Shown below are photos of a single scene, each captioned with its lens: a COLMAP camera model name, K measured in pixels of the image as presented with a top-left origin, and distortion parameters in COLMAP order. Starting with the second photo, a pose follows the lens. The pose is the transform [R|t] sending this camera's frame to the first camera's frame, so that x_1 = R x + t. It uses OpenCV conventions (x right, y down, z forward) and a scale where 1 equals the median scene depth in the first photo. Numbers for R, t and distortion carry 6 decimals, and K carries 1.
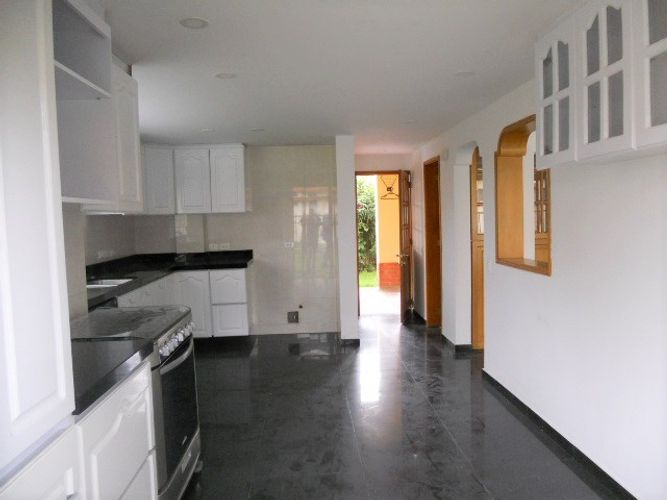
lens RADIAL K [[508.2, 0, 338.2], [0, 508.2, 250.9], [0, 0, 1]] dist [-0.028473, 0.017838]
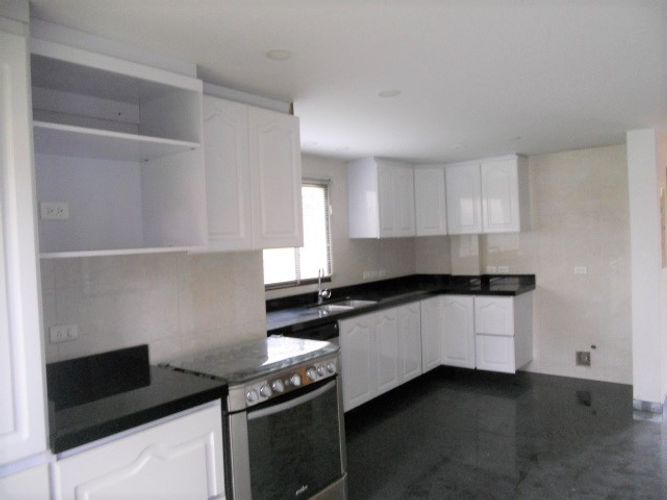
lens RADIAL K [[508.2, 0, 335.4], [0, 508.2, 253.3], [0, 0, 1]] dist [-0.028473, 0.017838]
pose [[0.754187, 0.016585, -0.656450, 0.155468], [-0.024276, 0.999702, -0.002633, -0.030017], [0.656211, 0.017922, 0.754365, 0.136548]]
